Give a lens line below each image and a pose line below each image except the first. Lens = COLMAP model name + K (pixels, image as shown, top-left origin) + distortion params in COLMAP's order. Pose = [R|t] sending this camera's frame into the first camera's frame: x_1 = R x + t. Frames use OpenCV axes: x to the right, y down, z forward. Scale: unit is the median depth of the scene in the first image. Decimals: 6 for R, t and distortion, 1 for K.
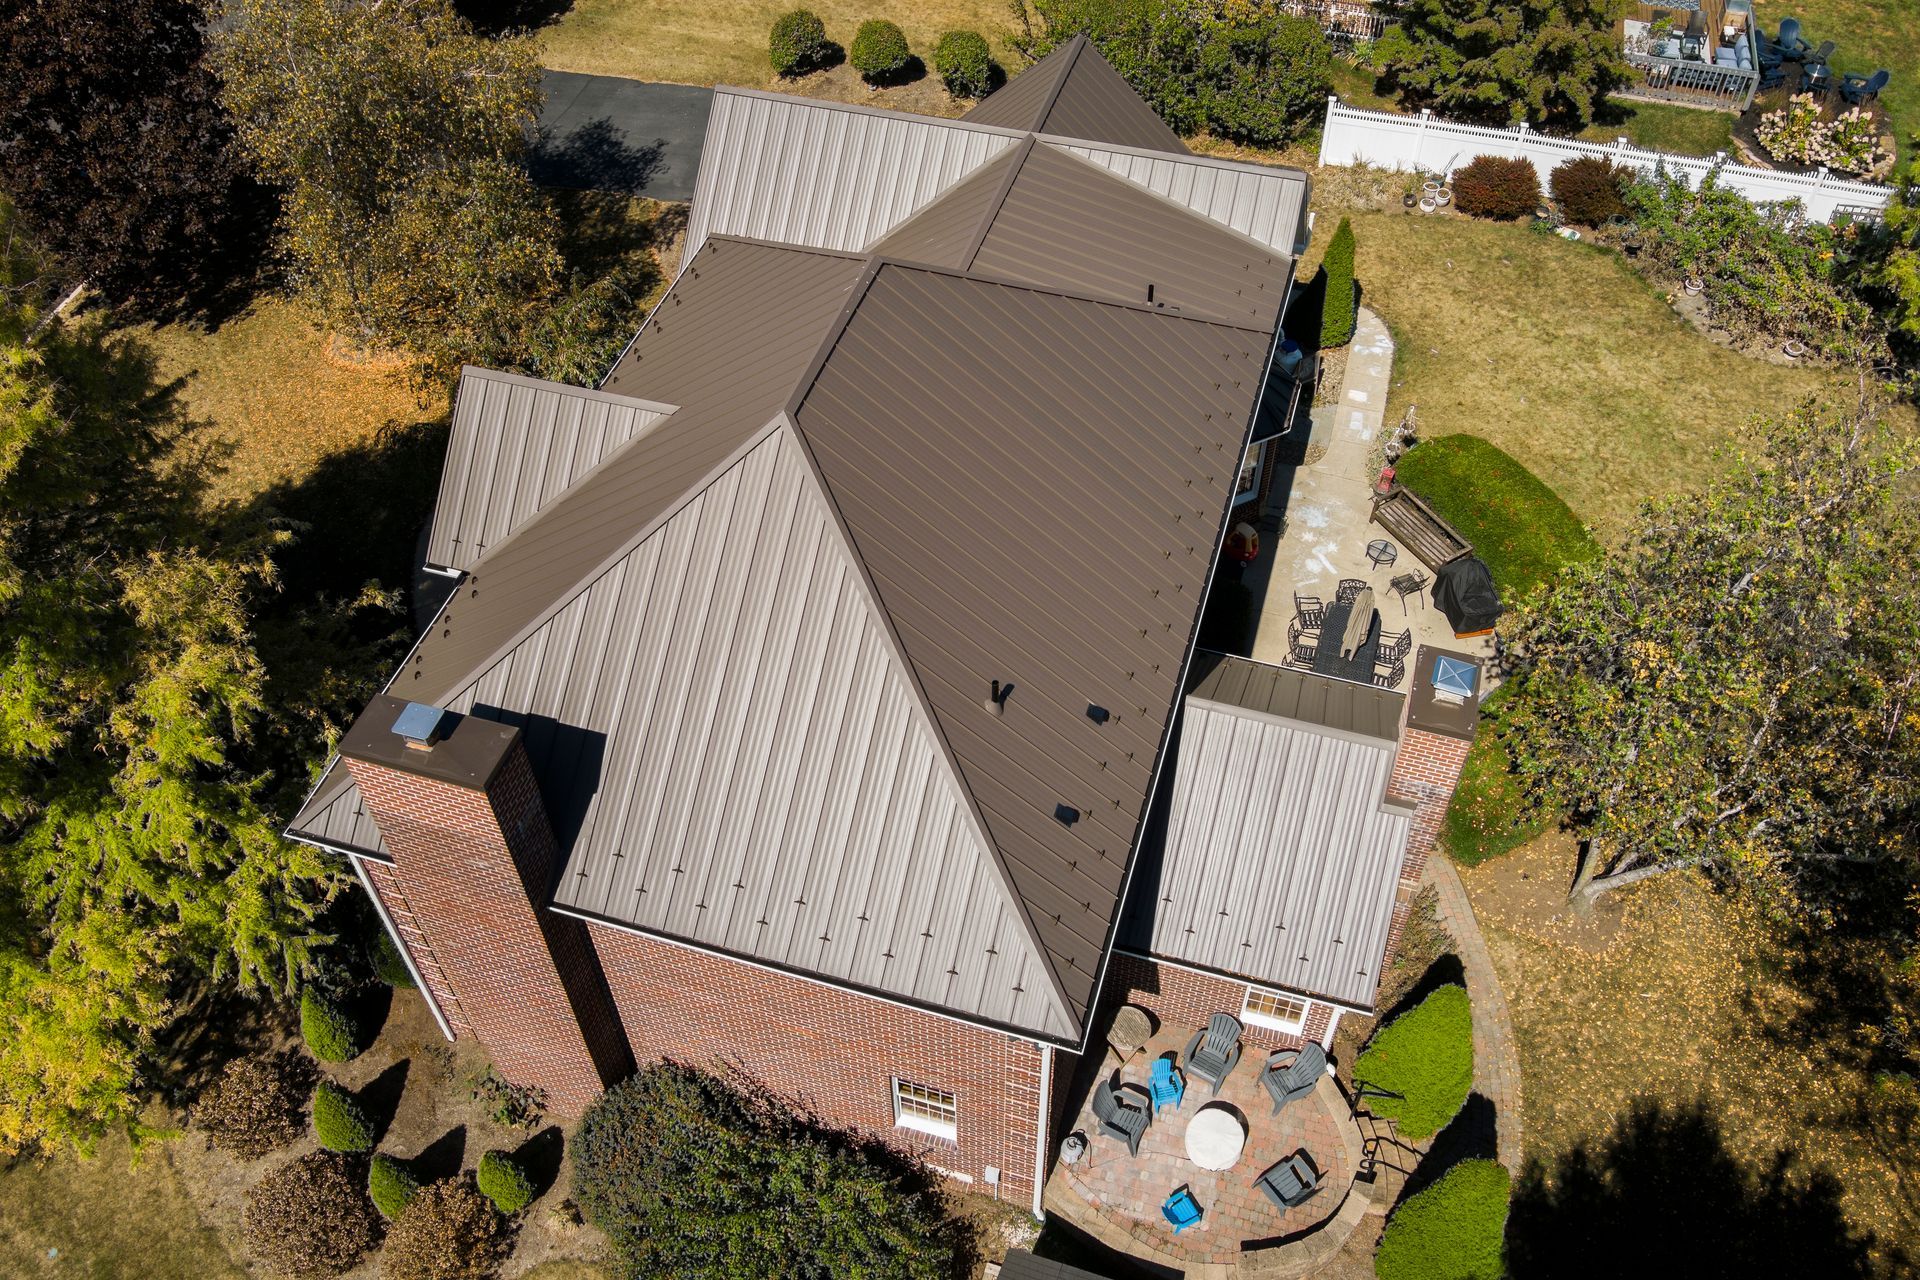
lens RADIAL K [[1531.8, 0, 971.7], [0, 1531.8, 635.4], [0, 0, 1]] dist [-0.080601, 0.041075]
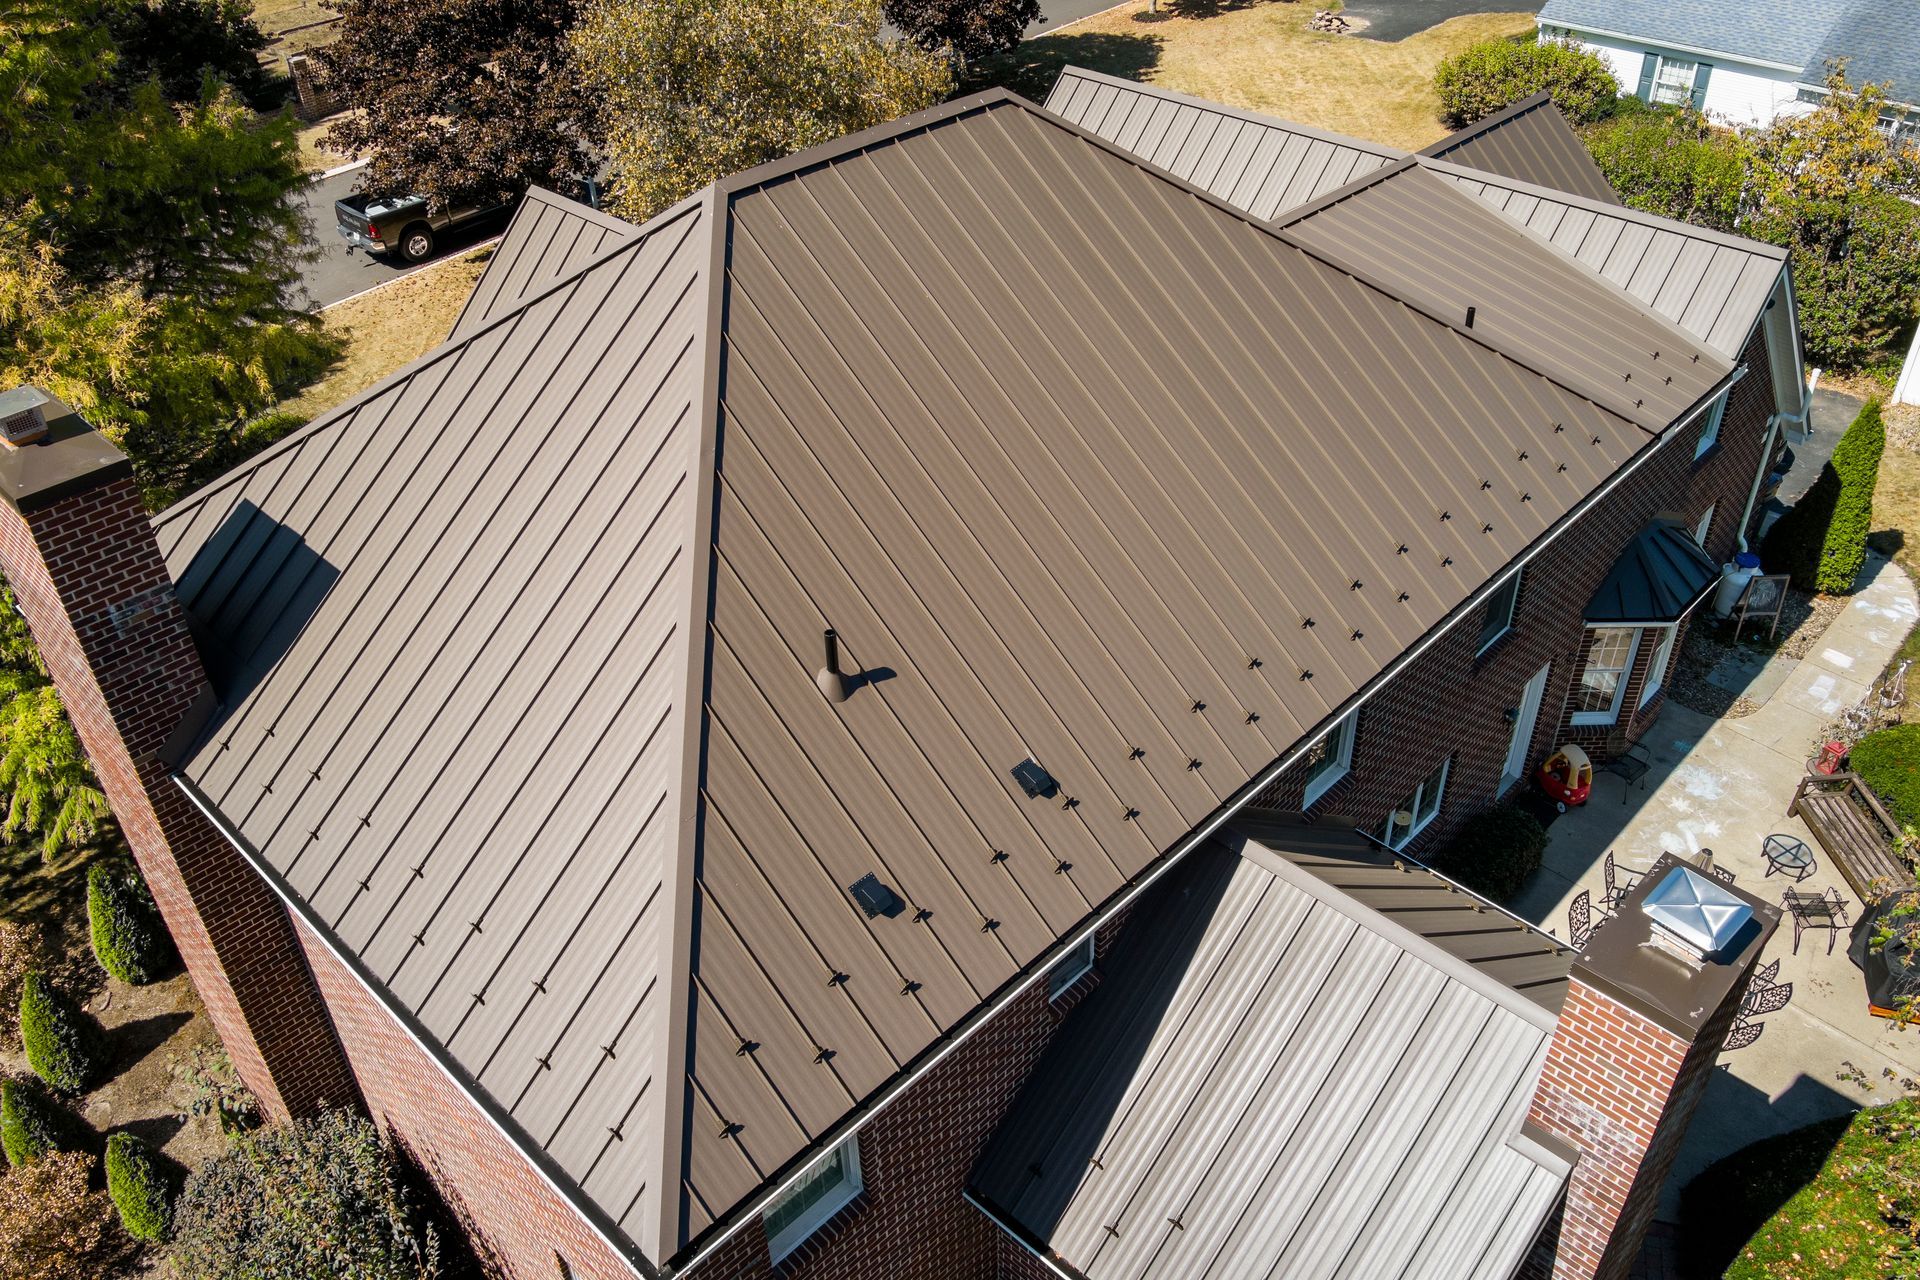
lens RADIAL K [[1531.8, 0, 971.7], [0, 1531.8, 635.4], [0, 0, 1]] dist [-0.080601, 0.041075]
pose [[0.890184, 0.262335, -0.372495, 0.136790], [-0.332156, 0.933296, -0.136495, 0.045663], [0.311840, 0.245232, 0.917942, 0.232282]]
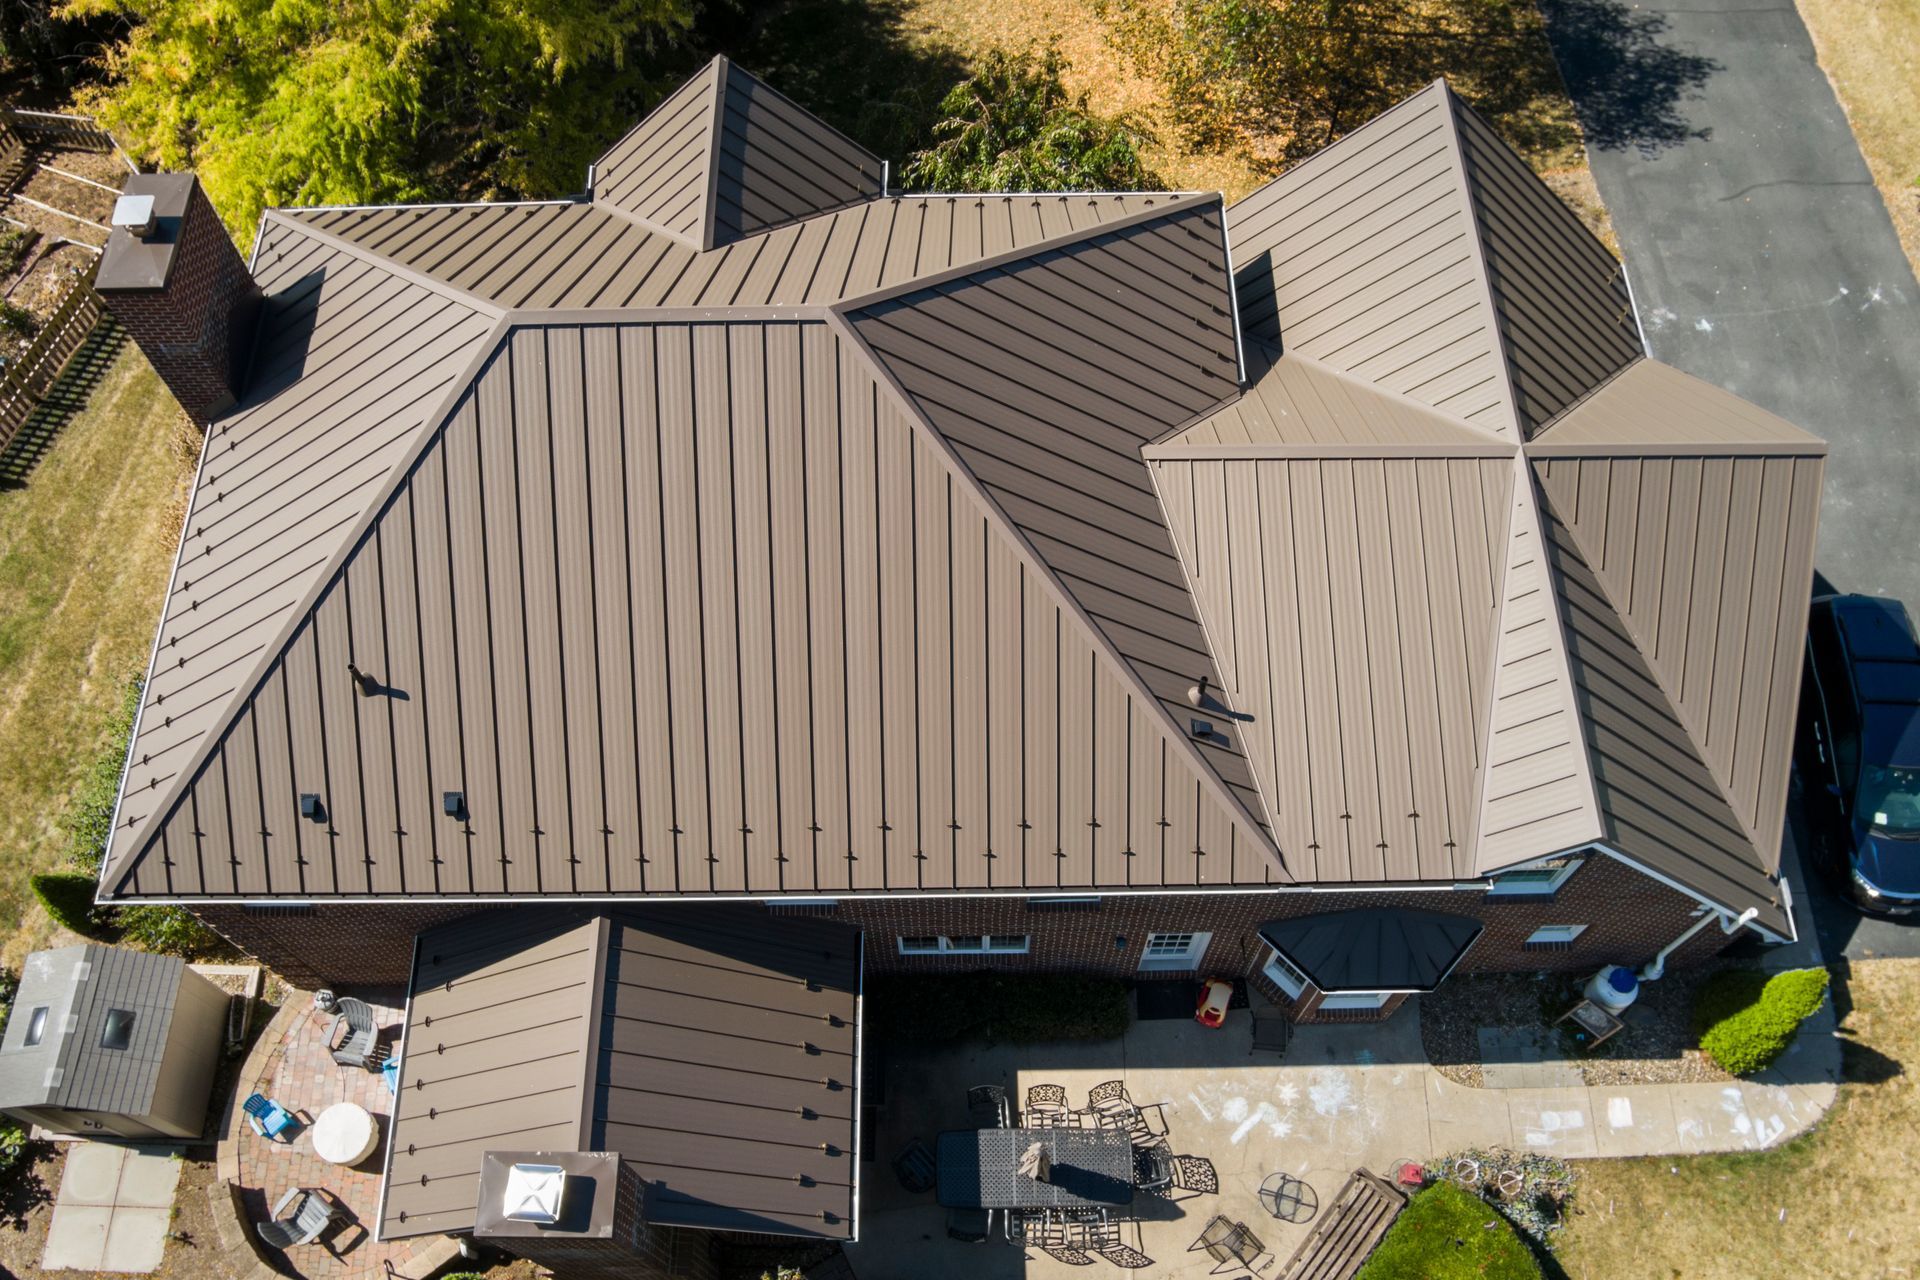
lens RADIAL K [[1604.5, 0, 961.9], [0, 1604.5, 633.4], [0, 0, 1]] dist [-0.079732, 0.025986]
pose [[0.302352, 0.846982, -0.437269, 0.253037], [-0.714508, 0.505026, 0.484176, -0.336369], [0.630921, 0.166041, 0.757872, 0.246660]]
